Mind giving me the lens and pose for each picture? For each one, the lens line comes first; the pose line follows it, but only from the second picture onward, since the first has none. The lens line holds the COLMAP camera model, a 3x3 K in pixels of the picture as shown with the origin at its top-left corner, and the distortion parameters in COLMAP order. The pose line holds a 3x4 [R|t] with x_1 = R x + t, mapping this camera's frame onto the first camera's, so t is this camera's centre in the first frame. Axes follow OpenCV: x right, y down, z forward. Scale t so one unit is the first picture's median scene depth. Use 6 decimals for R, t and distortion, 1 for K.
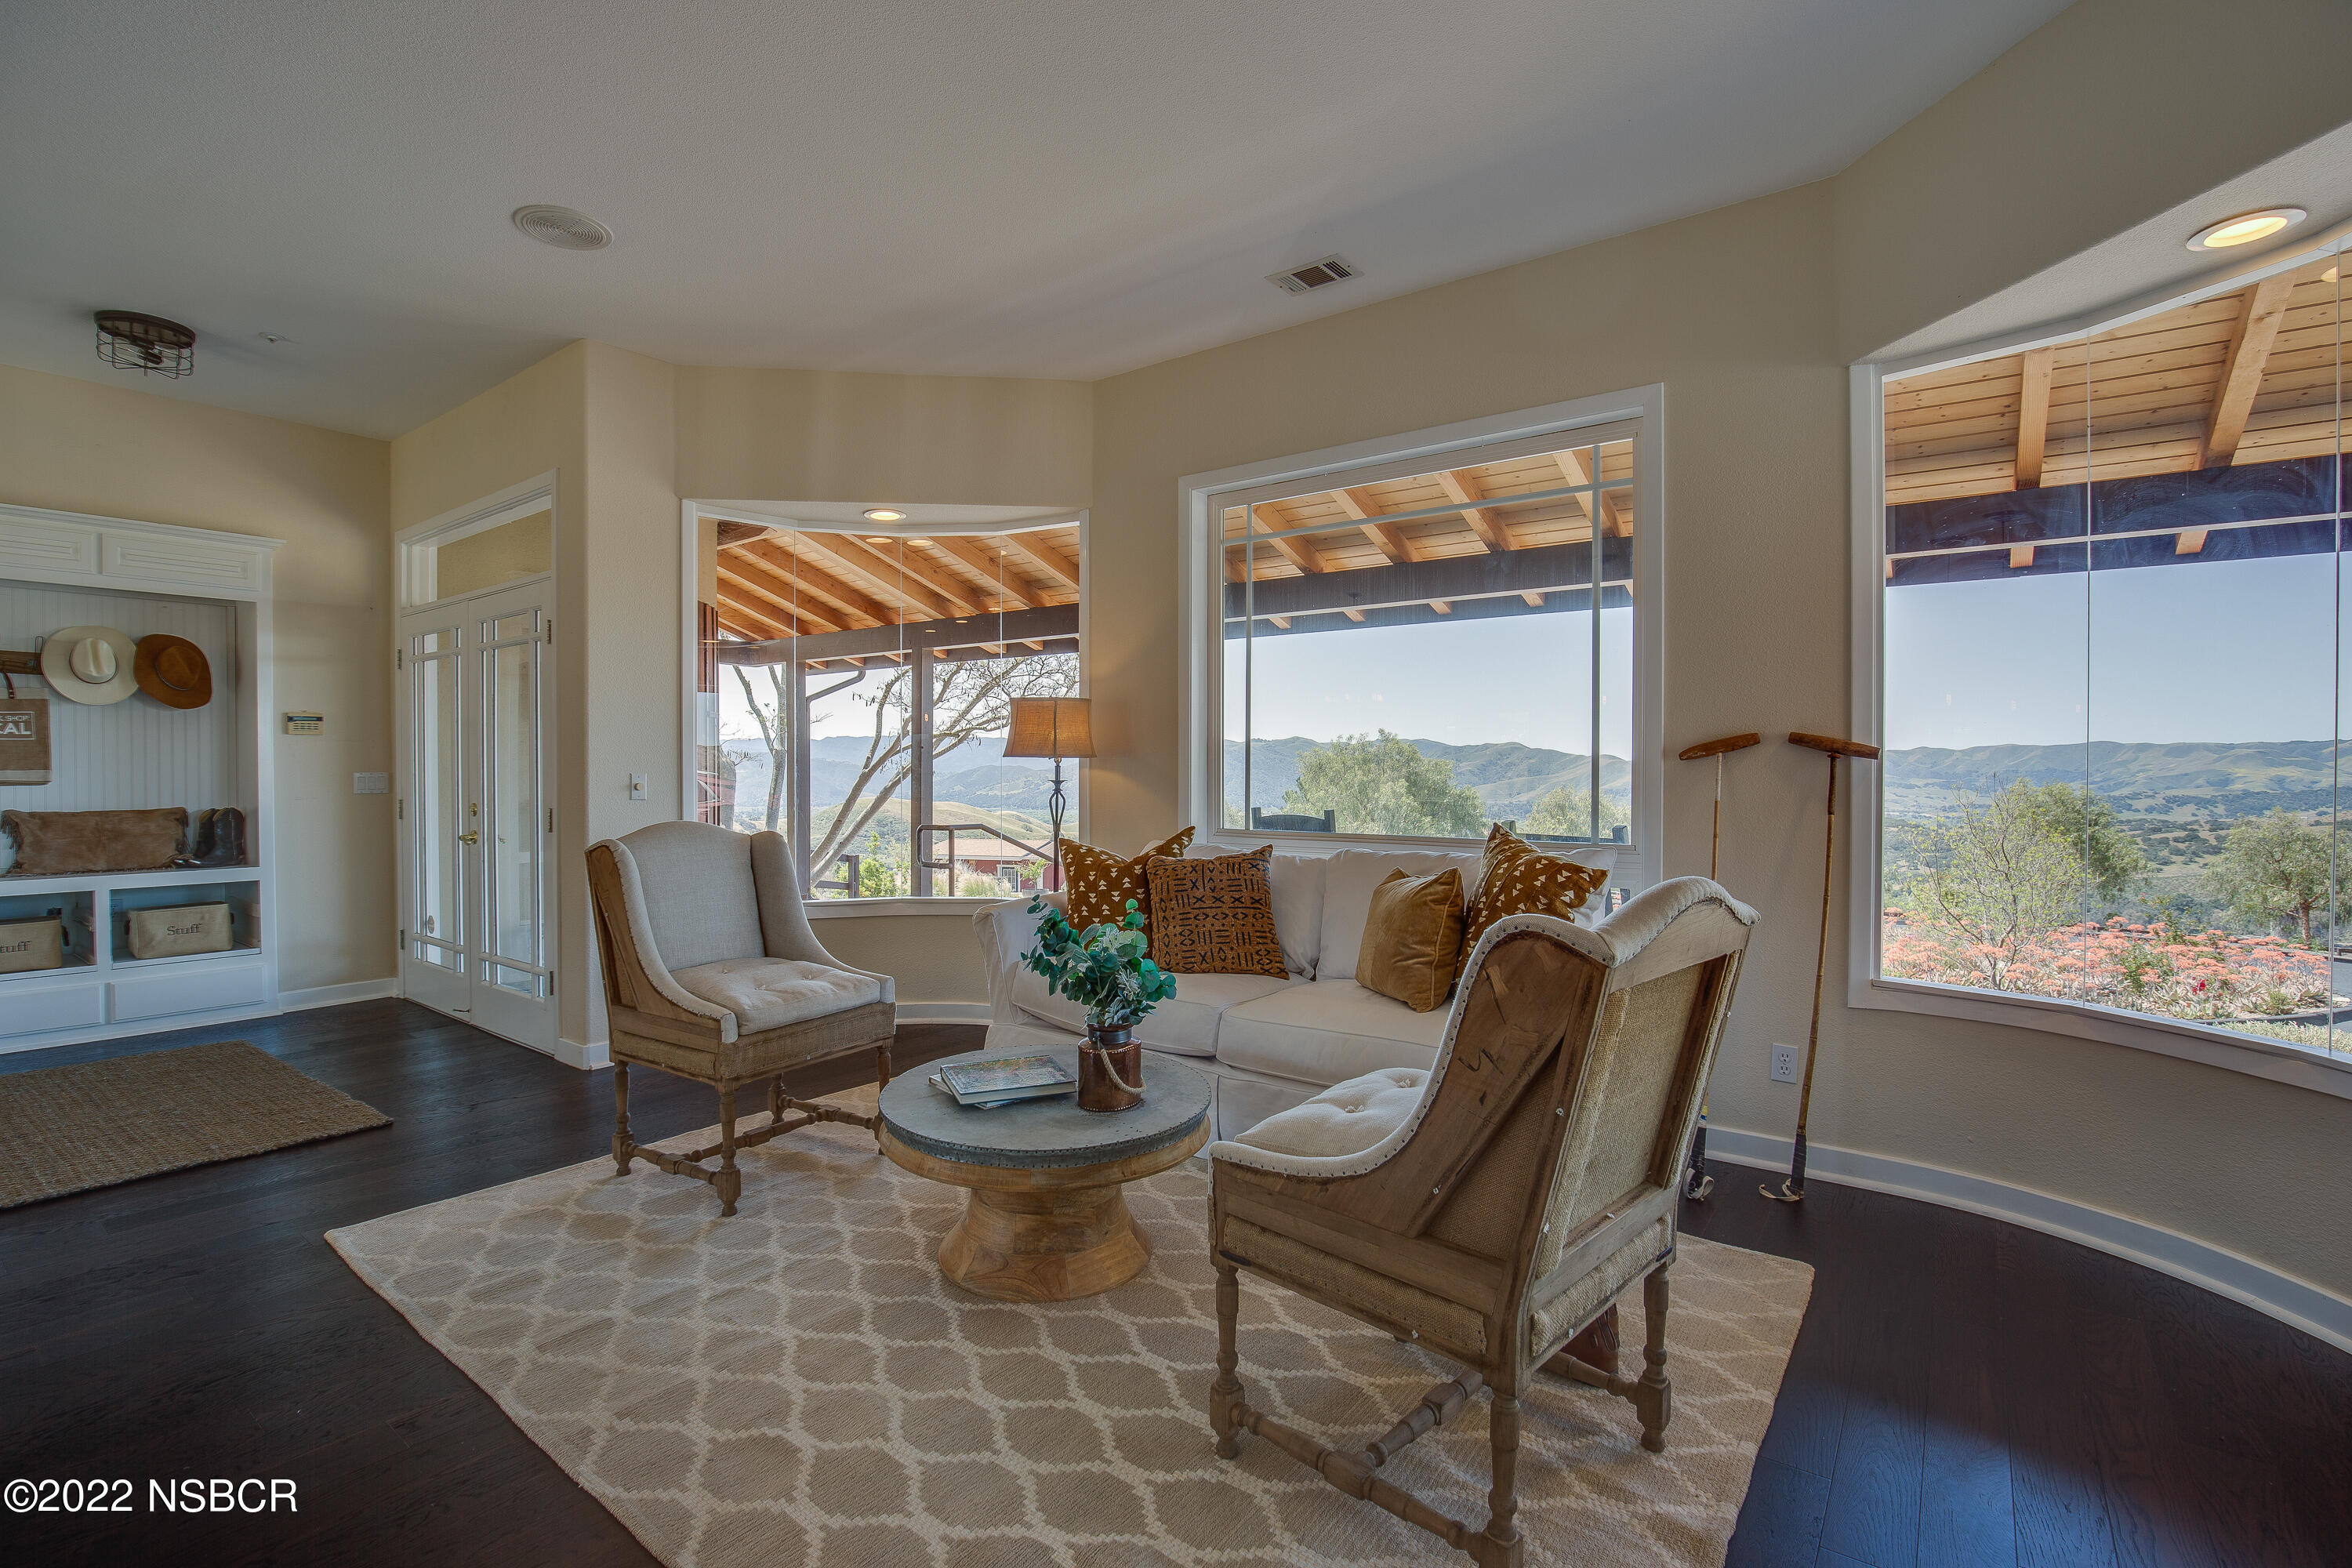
lens RADIAL K [[1078.0, 0, 1166.4], [0, 1078.0, 784.3], [0, 0, 1]] dist [-0.014025, 0.001806]
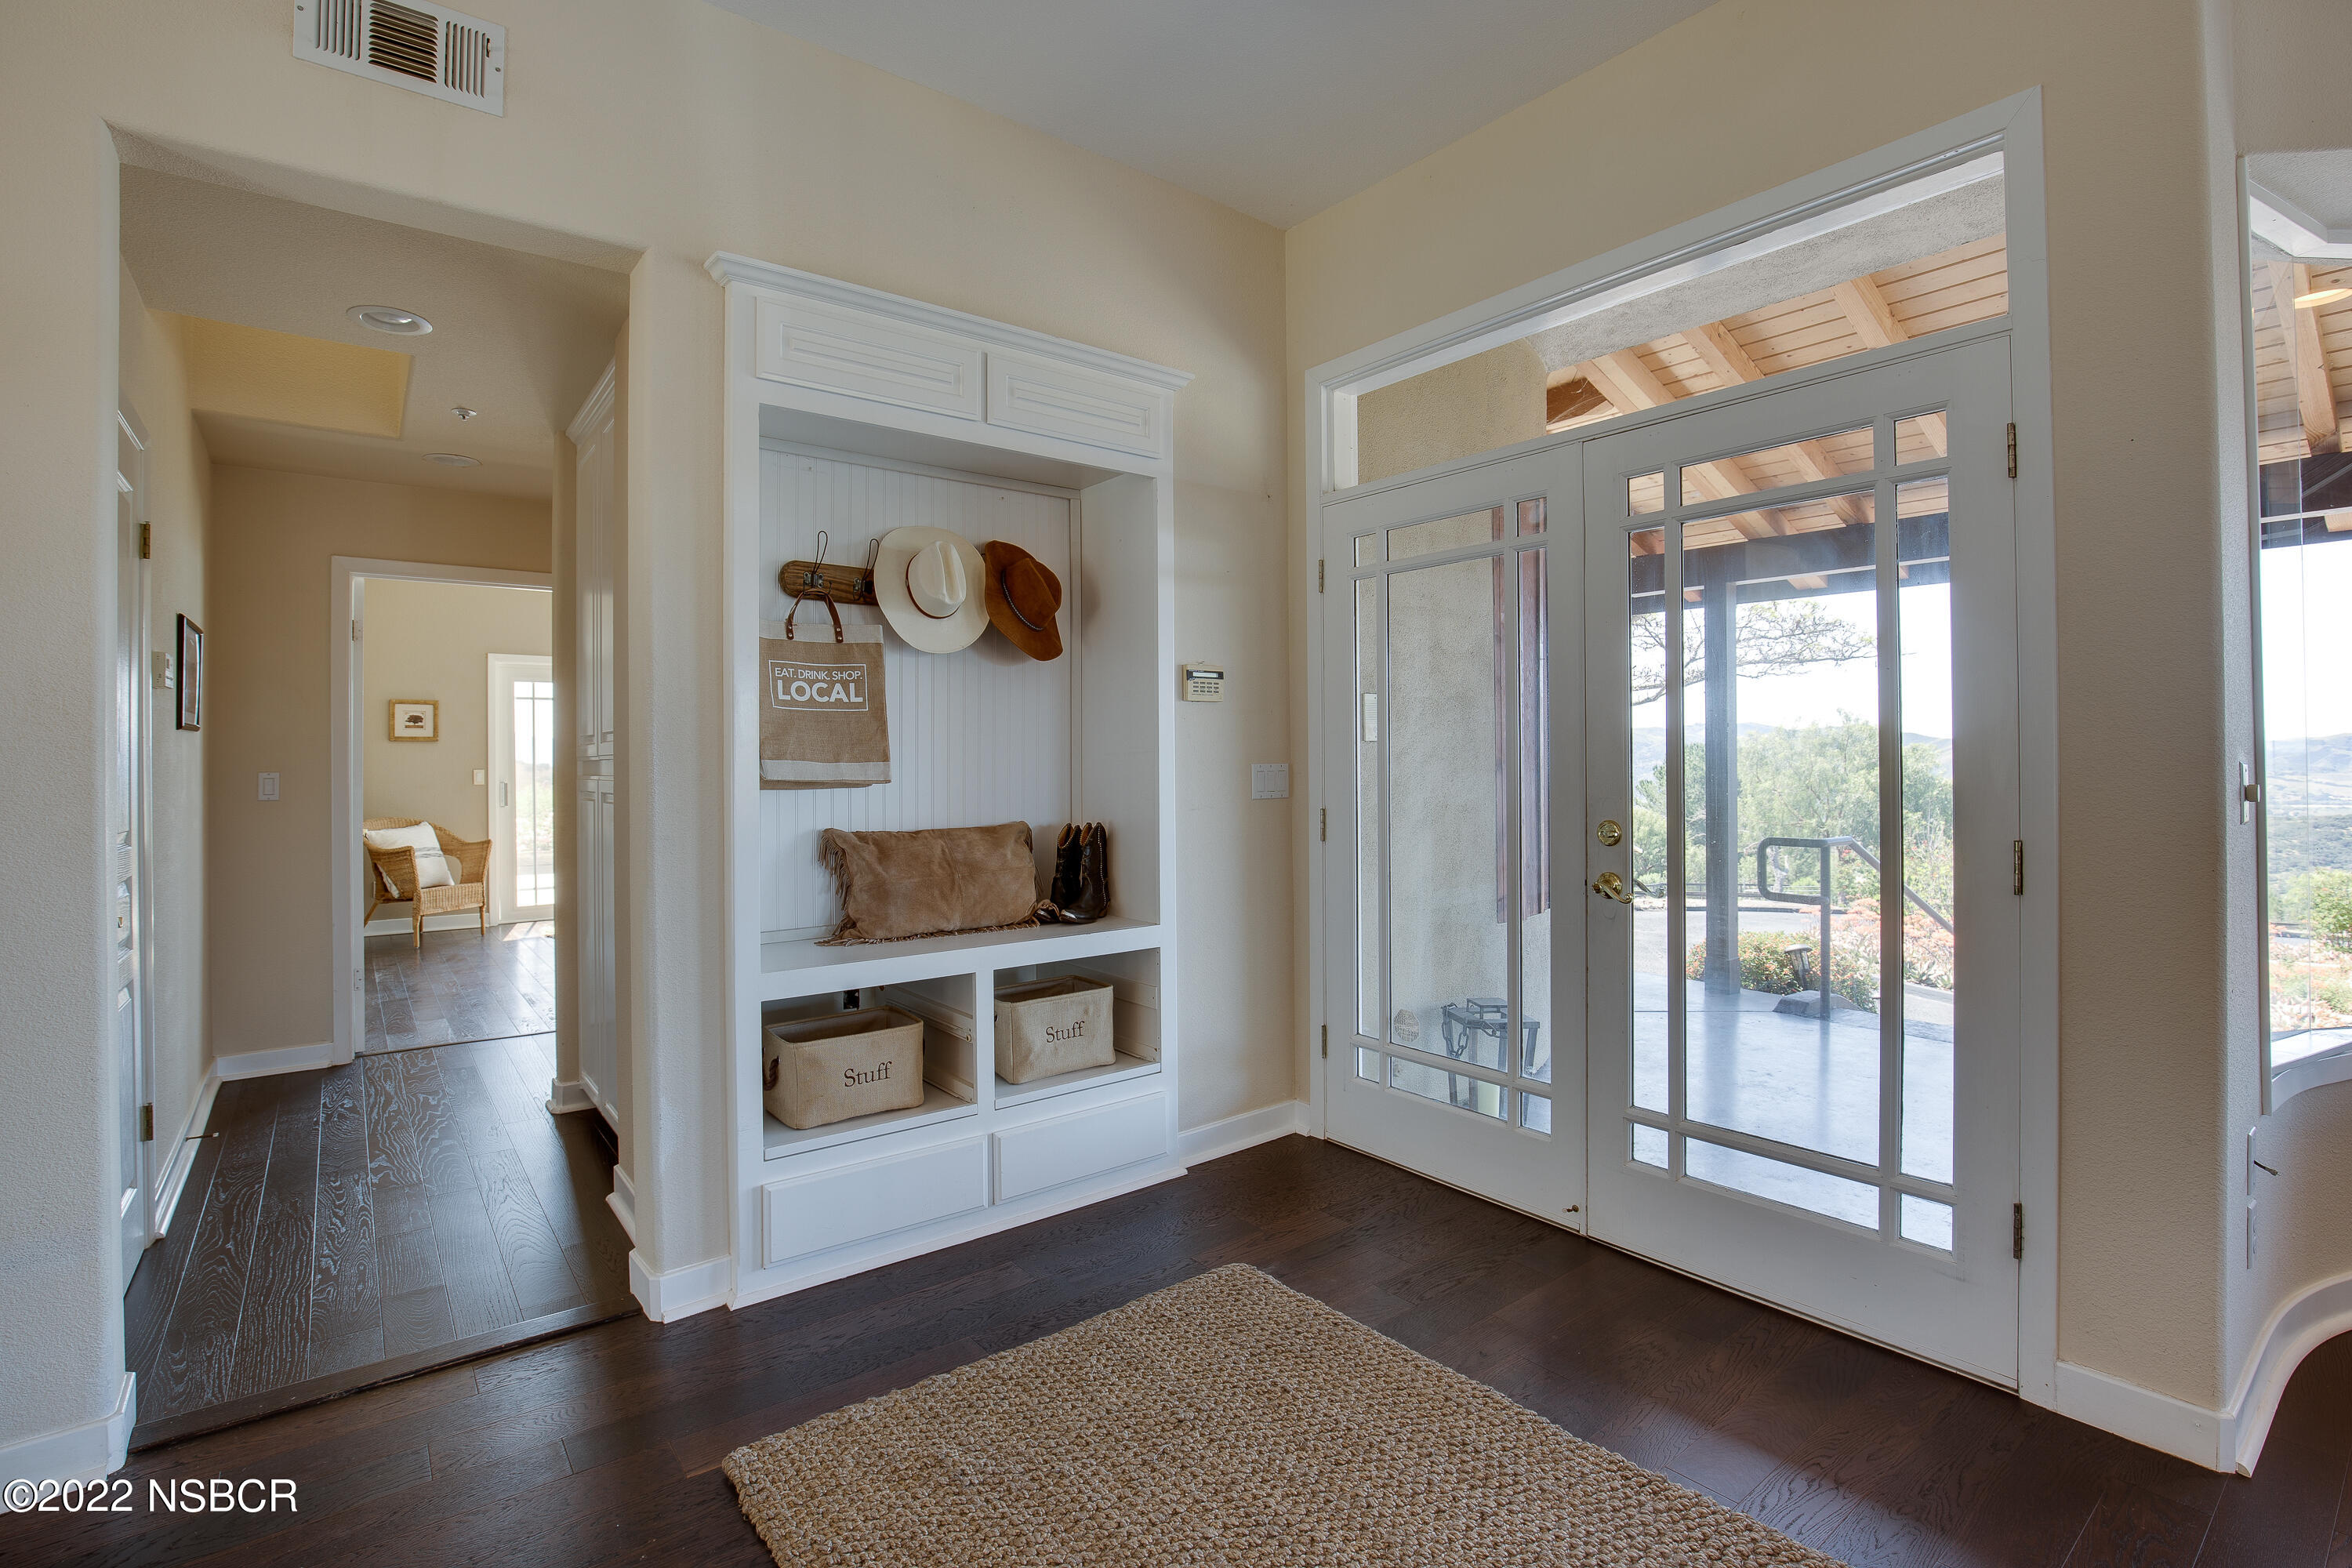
lens RADIAL K [[1078.0, 0, 1188.5], [0, 1078.0, 765.1], [0, 0, 1]] dist [-0.014025, 0.001806]
pose [[0.971552, -0.007723, -0.236701, -0.703882], [0.003944, 0.999857, -0.016438, -0.001134], [0.236794, 0.015037, 0.971444, 0.429189]]
